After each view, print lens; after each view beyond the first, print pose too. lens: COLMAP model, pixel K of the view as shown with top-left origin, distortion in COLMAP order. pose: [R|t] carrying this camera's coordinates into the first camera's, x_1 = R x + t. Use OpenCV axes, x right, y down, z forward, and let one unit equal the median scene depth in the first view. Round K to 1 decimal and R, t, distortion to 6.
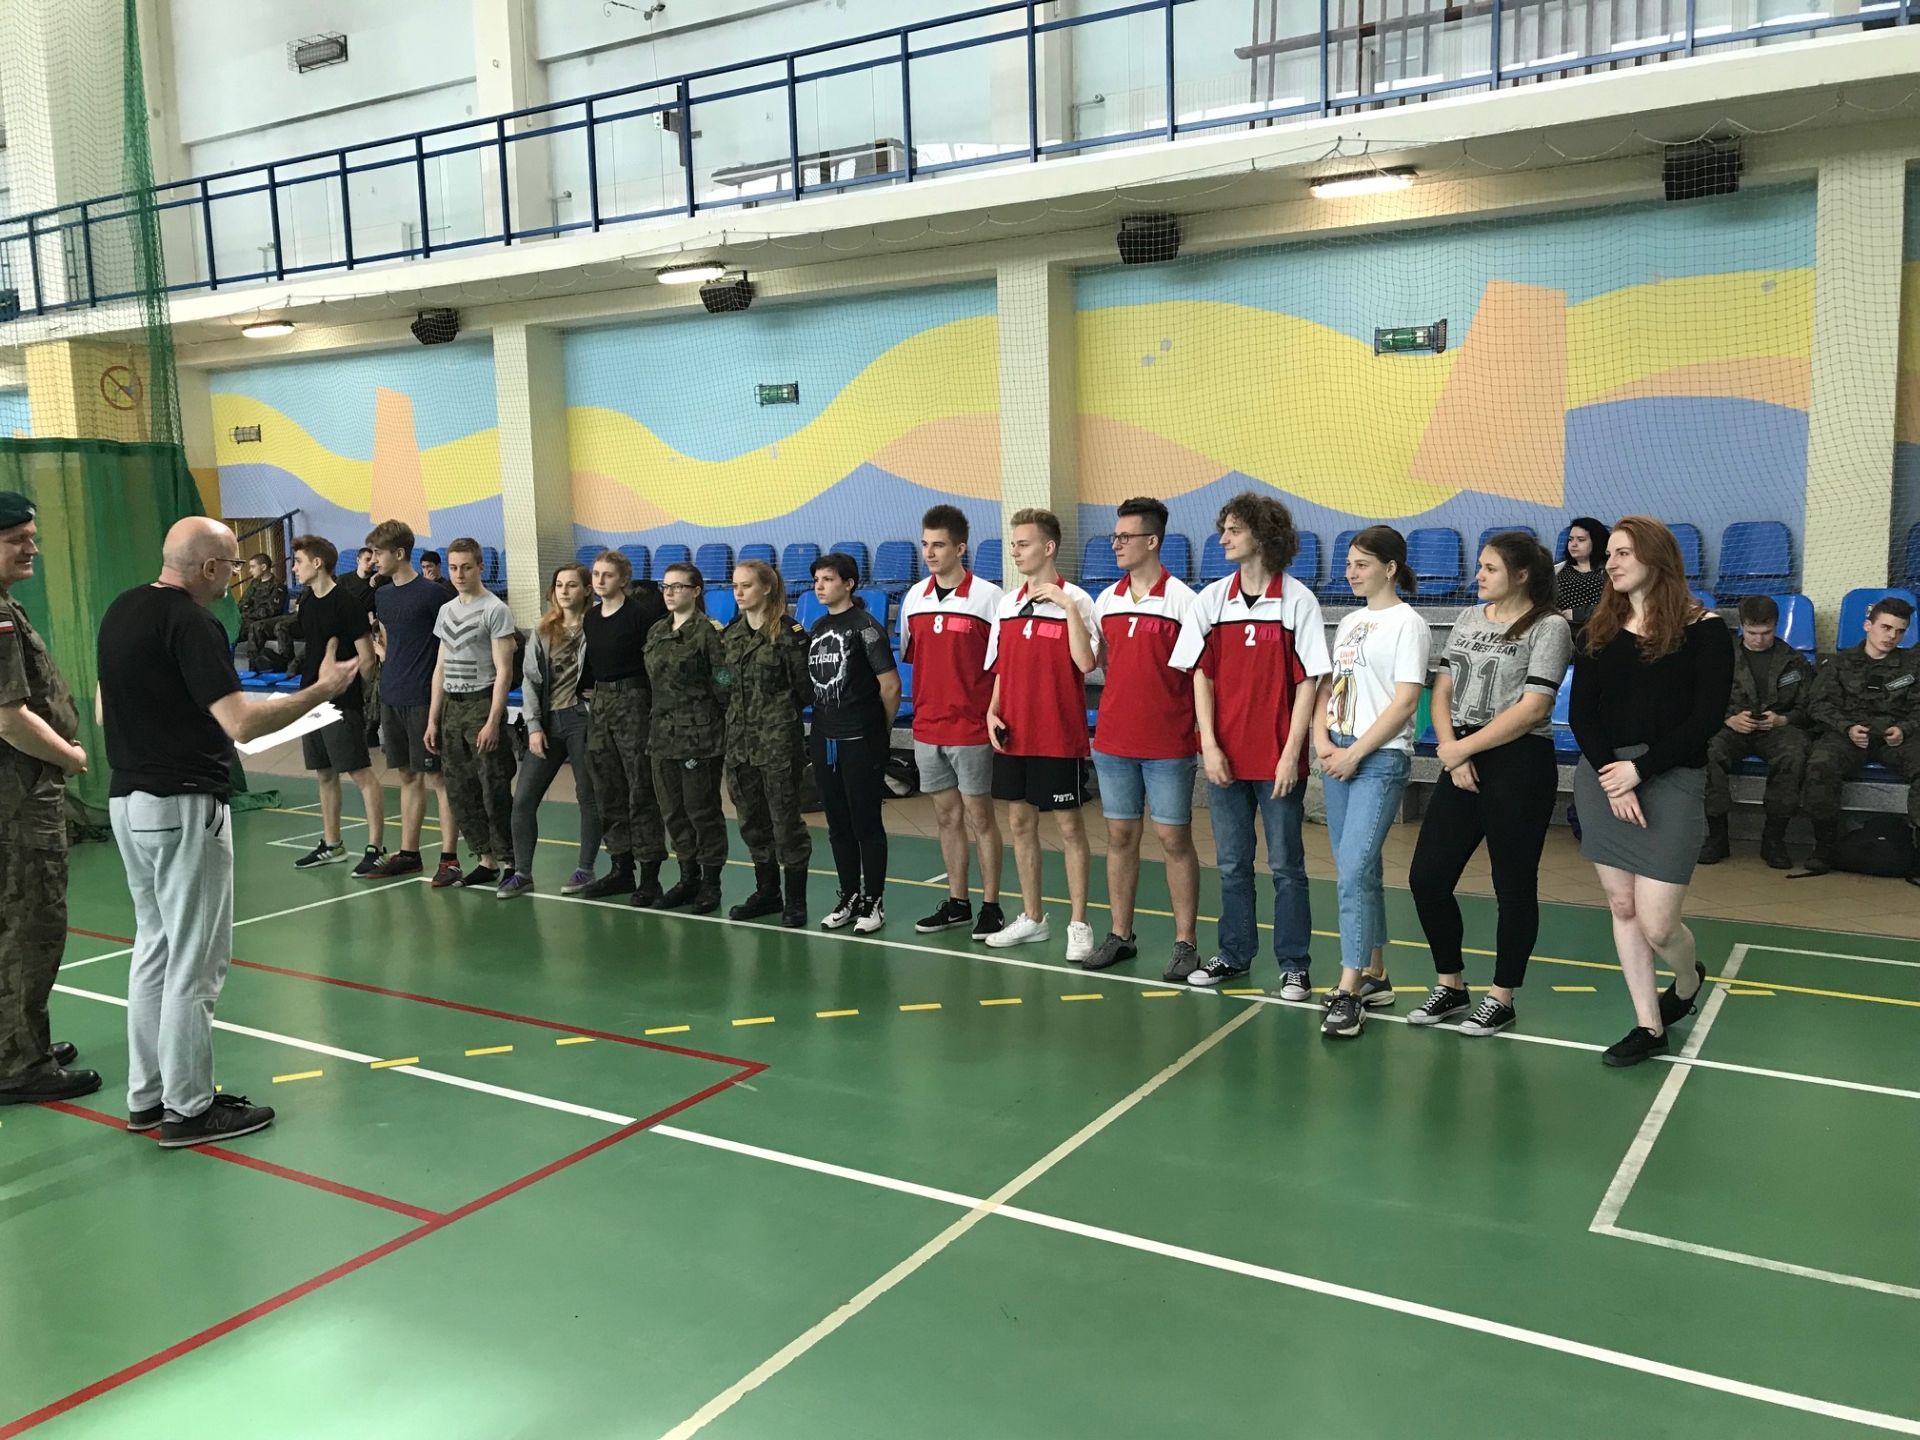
lens RADIAL K [[1554.2, 0, 912.3], [0, 1554.2, 740.3], [0, 0, 1]] dist [-0.007945, 0.088884]
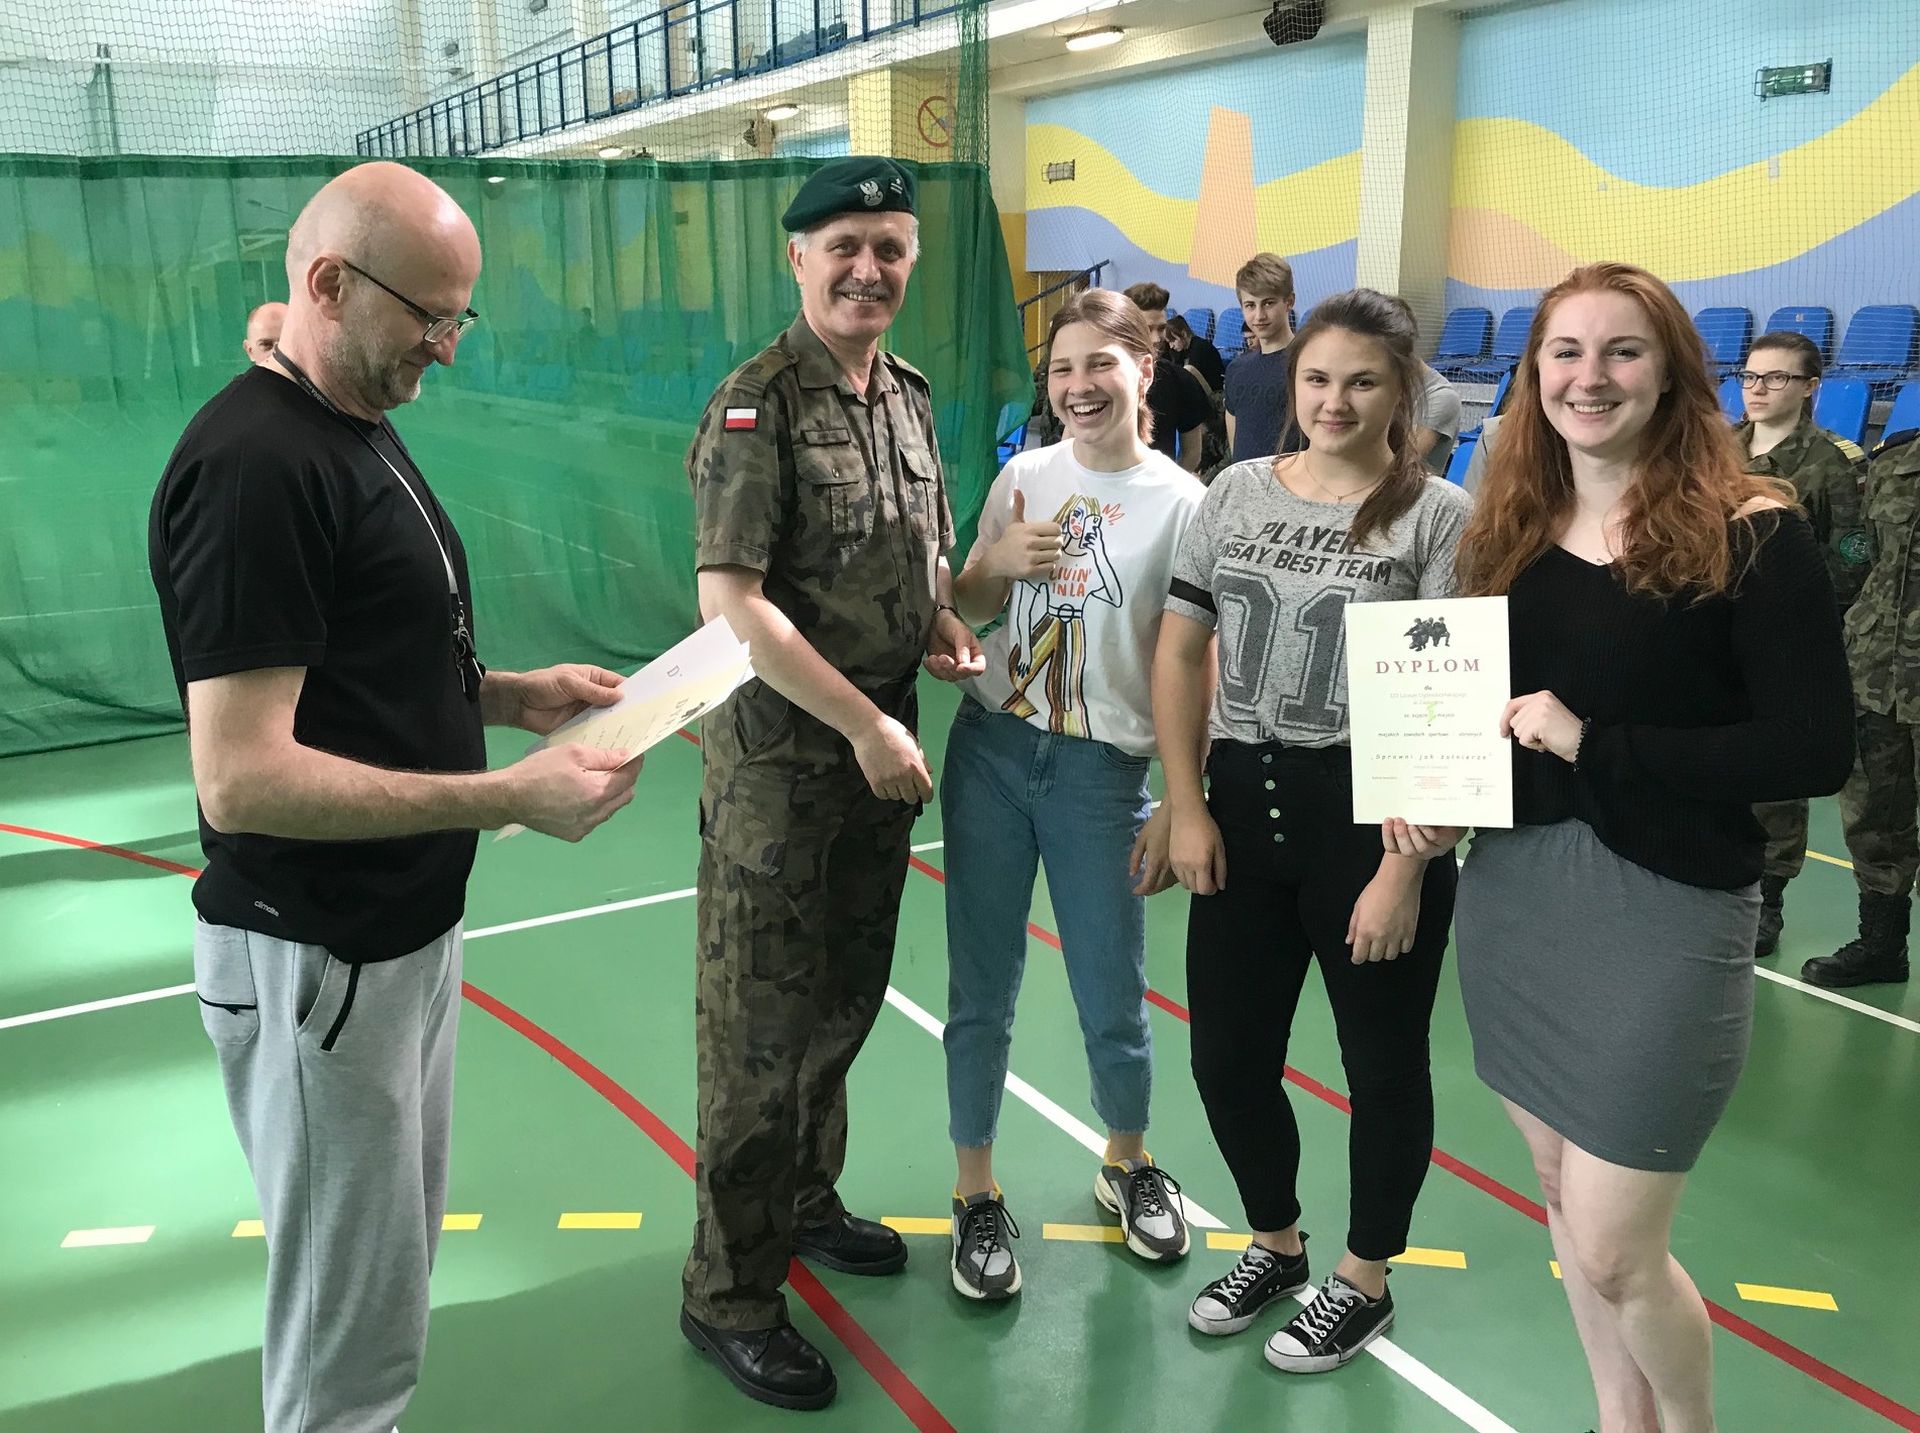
lens RADIAL K [[1598.6, 0, 950.0], [0, 1598.6, 716.9], [0, 0, 1]] dist [-0.000548, 0.011803]
pose [[0.896715, 0.124375, -0.424774, -0.072433], [-0.071503, 0.987808, 0.138287, -0.016775], [0.436794, -0.093632, 0.894675, 0.162438]]
